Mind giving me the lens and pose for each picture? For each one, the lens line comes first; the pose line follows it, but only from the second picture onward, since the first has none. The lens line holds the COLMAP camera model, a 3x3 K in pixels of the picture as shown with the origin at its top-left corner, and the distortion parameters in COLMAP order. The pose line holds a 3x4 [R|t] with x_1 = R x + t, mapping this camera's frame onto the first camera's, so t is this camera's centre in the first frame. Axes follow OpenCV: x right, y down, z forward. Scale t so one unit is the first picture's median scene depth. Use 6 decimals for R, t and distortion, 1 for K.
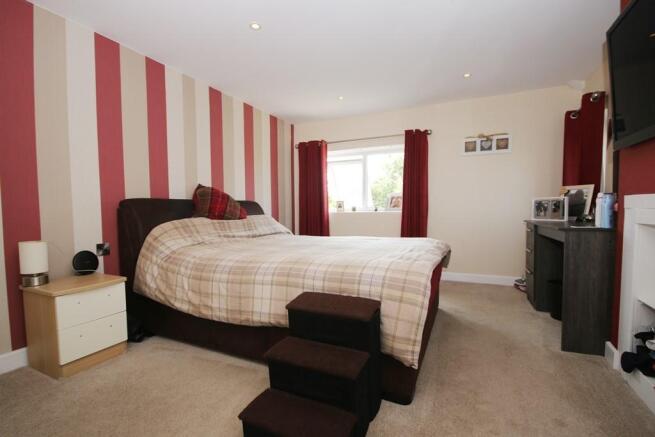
lens RADIAL K [[298.9, 0, 324.9], [0, 298.9, 214.2], [0, 0, 1]] dist [-0.002613, -0.000650]
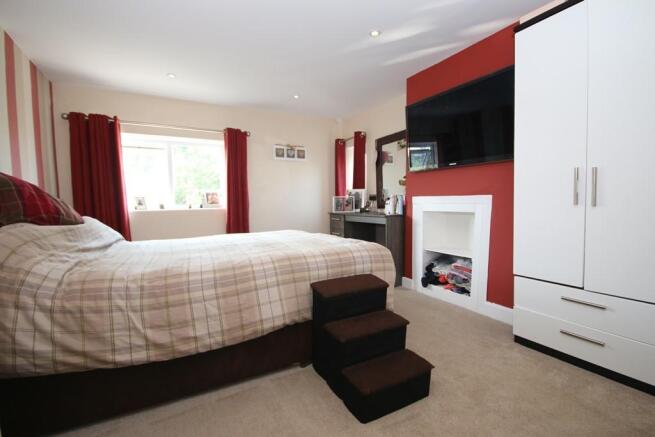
lens RADIAL K [[298.9, 0, 323.3], [0, 298.9, 218.9], [0, 0, 1]] dist [-0.002613, -0.000650]
pose [[0.600539, -0.045521, 0.798299, -0.703129], [0.025205, 0.998960, 0.038003, -0.005613], [-0.799198, -0.002701, 0.601062, 0.265768]]
